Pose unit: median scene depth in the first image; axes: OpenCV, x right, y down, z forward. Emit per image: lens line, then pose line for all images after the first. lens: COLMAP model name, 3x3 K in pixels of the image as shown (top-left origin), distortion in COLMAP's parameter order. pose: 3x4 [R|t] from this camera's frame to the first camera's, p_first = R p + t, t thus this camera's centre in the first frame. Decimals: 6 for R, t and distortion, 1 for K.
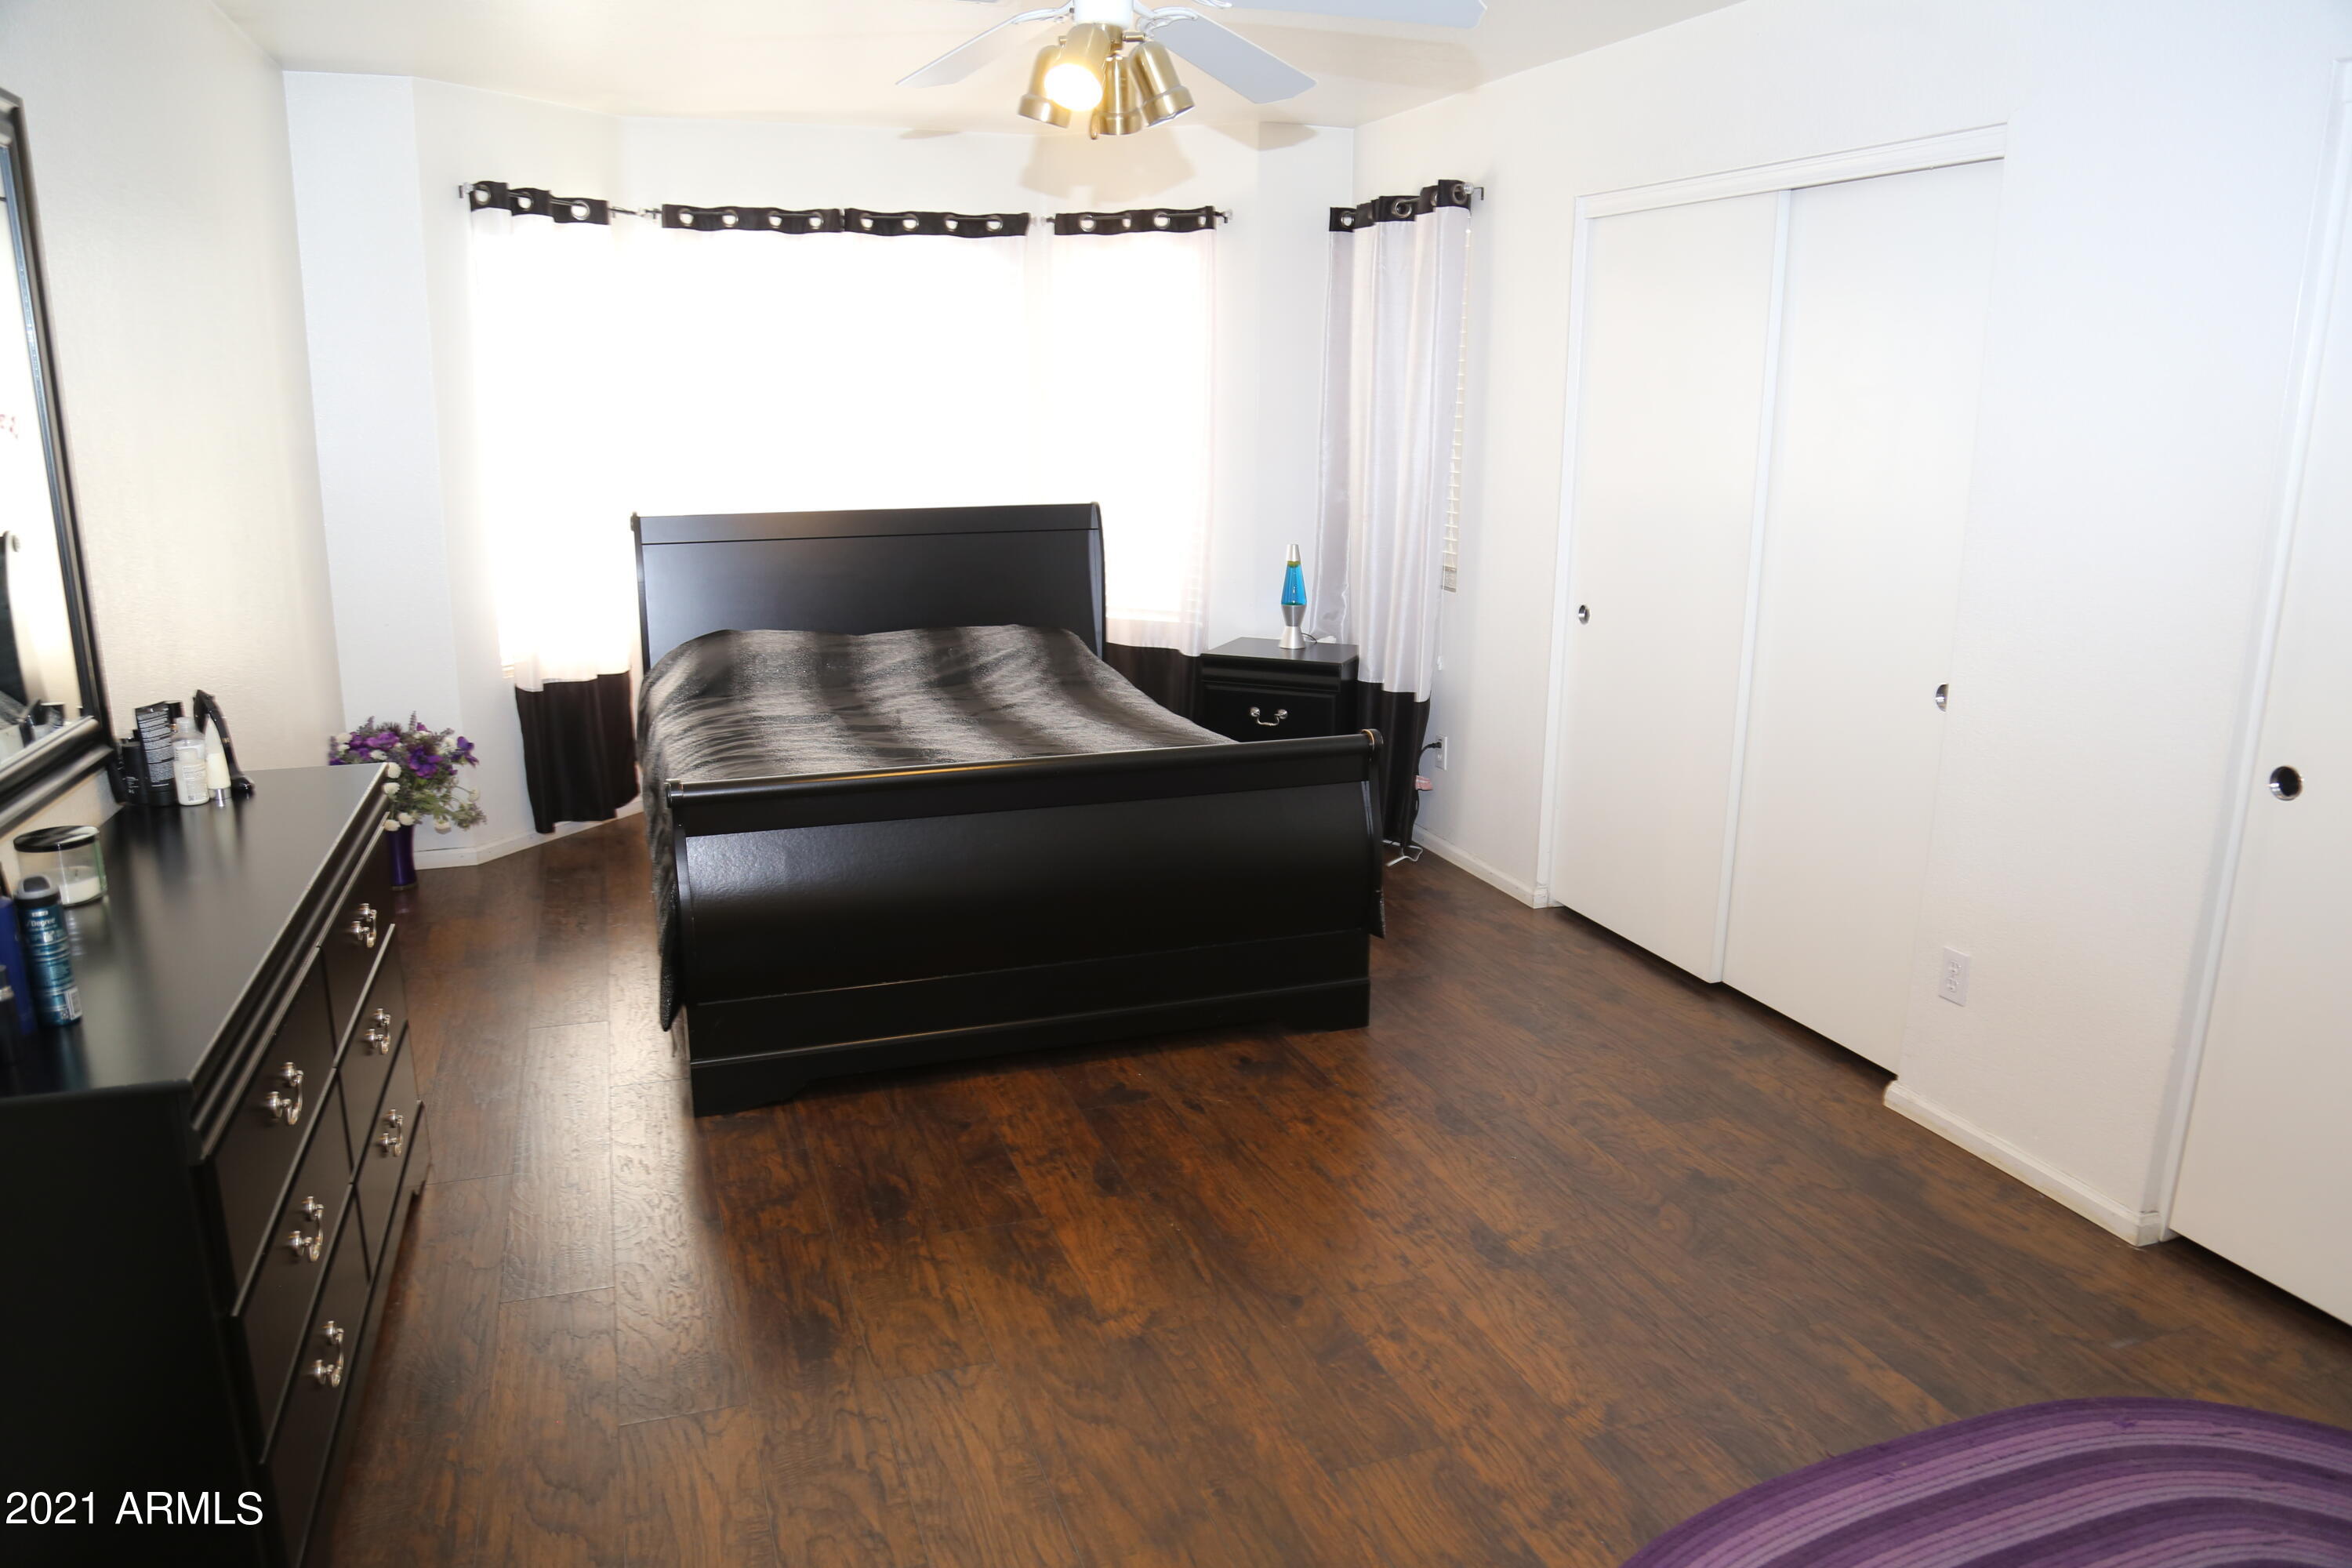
lens RADIAL K [[1597.9, 0, 1173.0], [0, 1597.9, 802.1], [0, 0, 1]] dist [-0.128333, 0.069303]
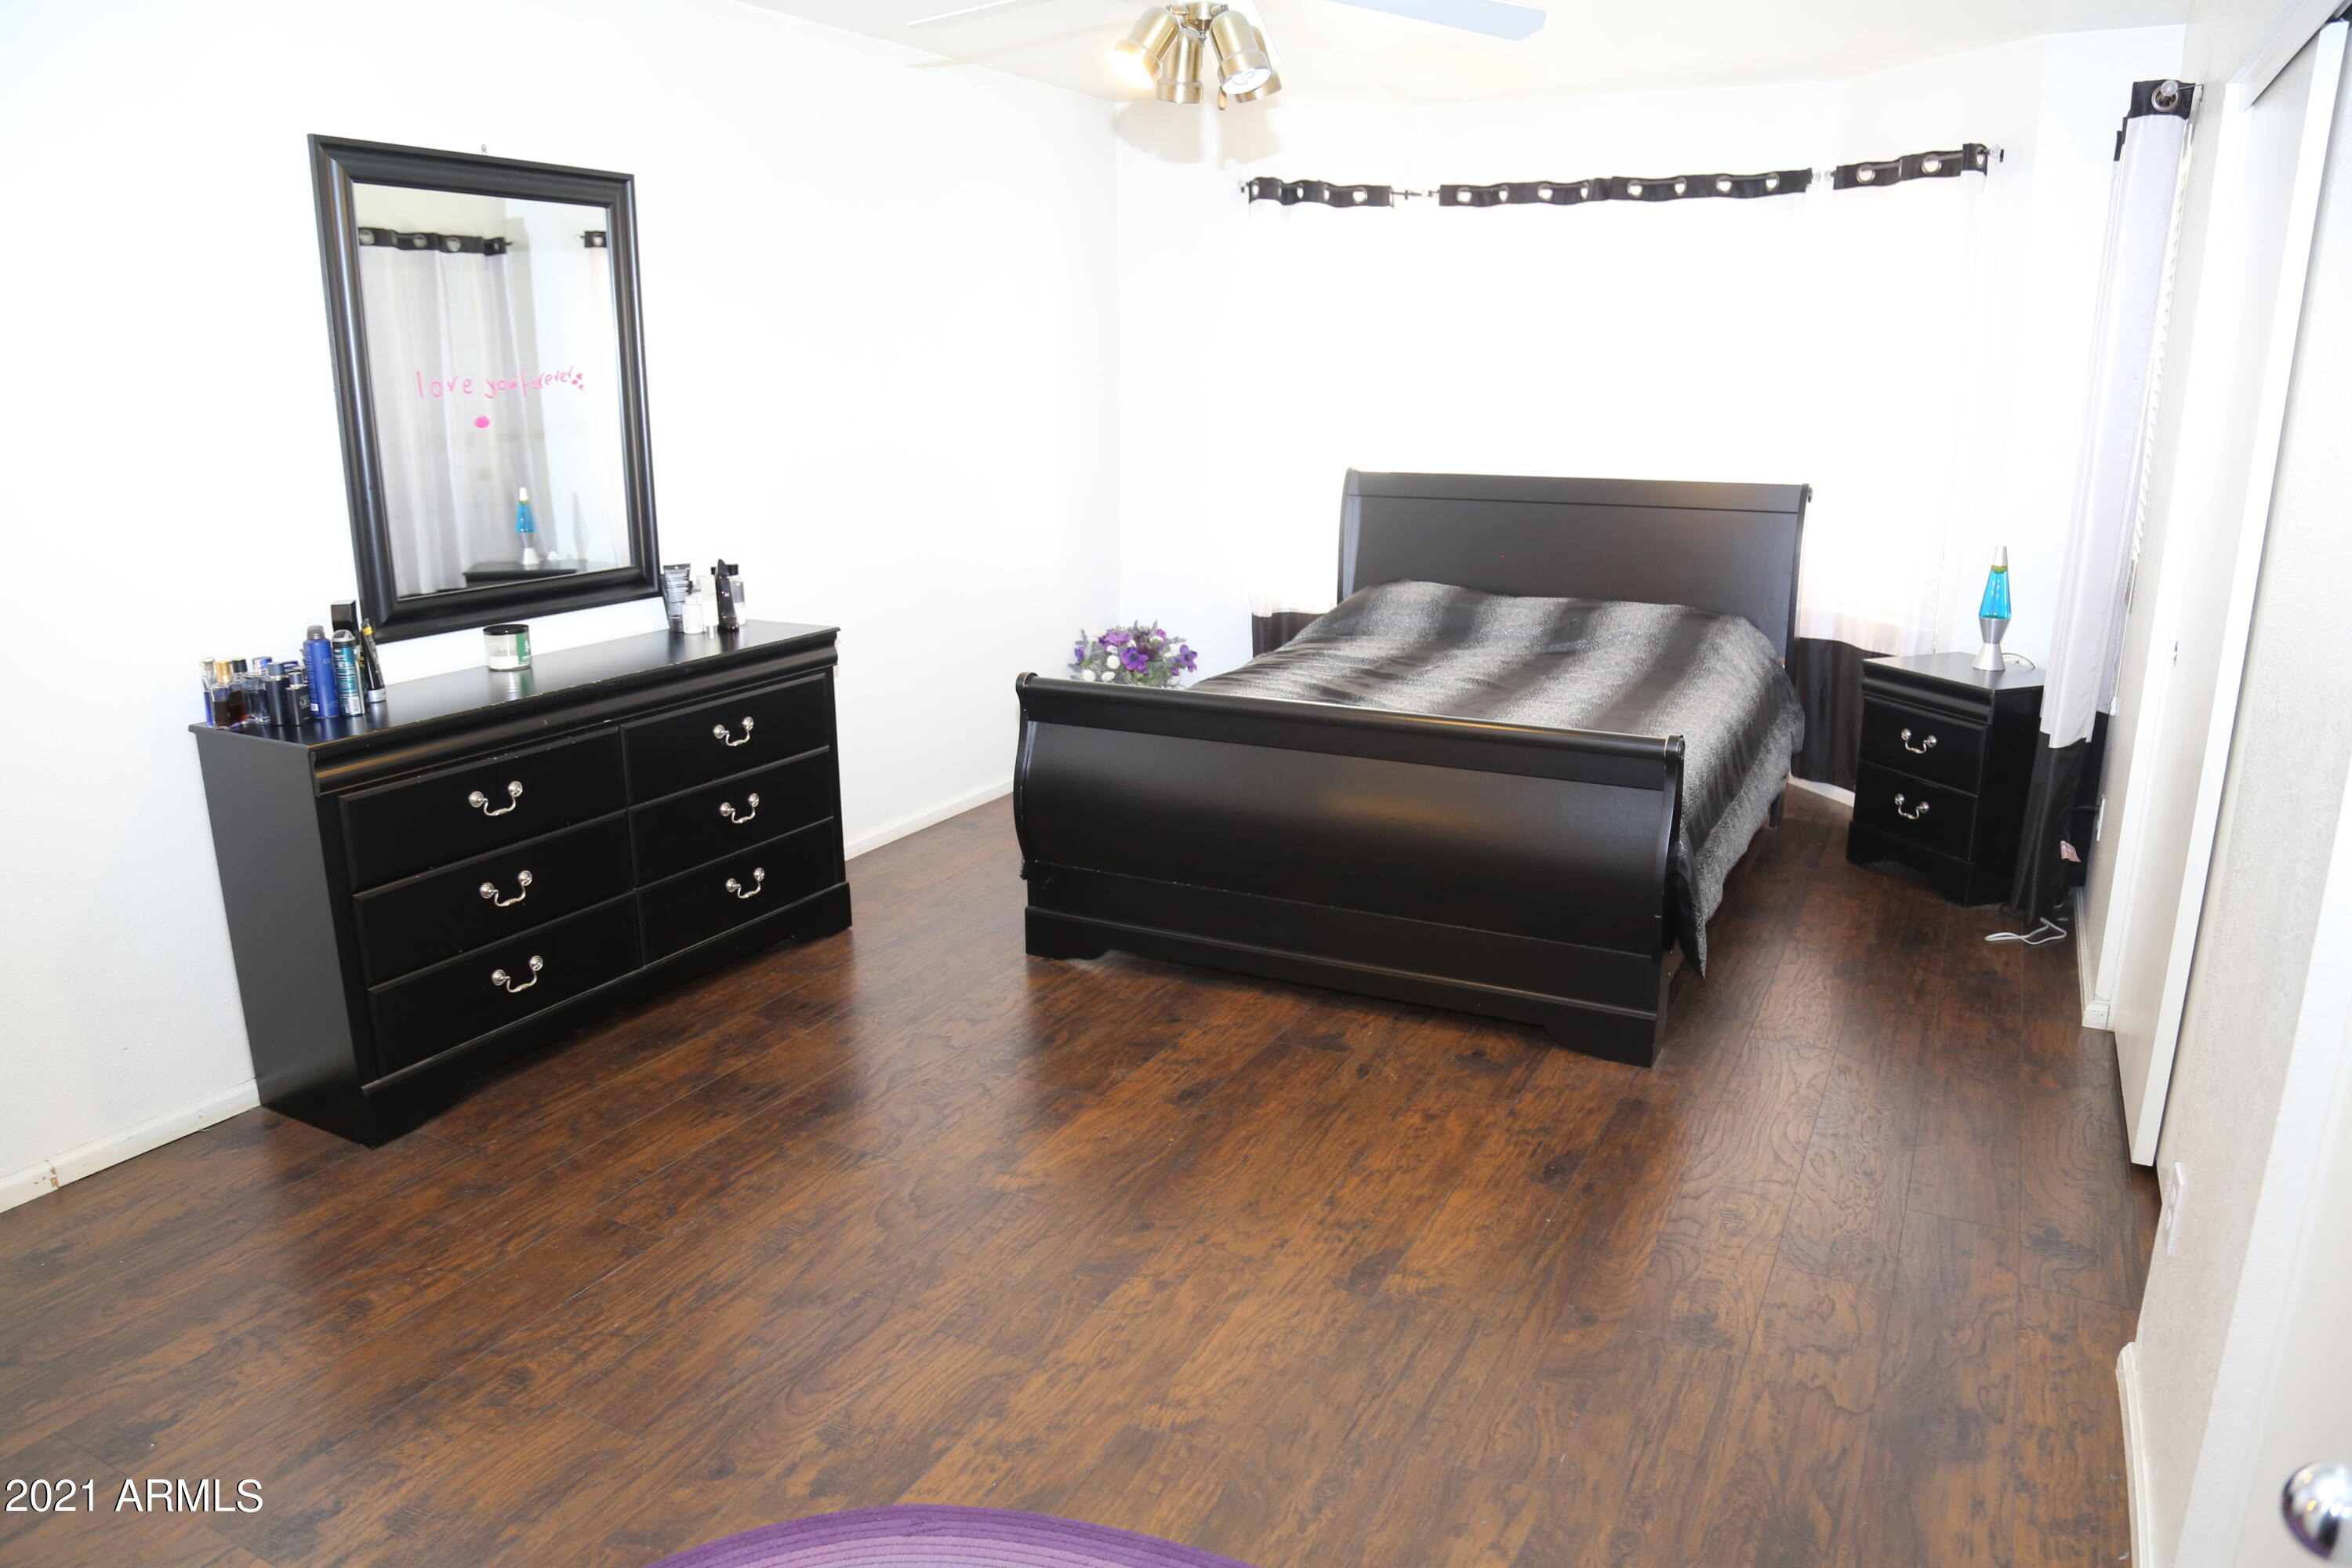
lens RADIAL K [[1597.9, 0, 1173.0], [0, 1597.9, 802.1], [0, 0, 1]] dist [-0.128333, 0.069303]
pose [[0.675276, 0.180547, -0.715126, 0.534132], [-0.173374, 0.981265, 0.084027, -0.031264], [0.716898, 0.067243, 0.693927, 0.189650]]
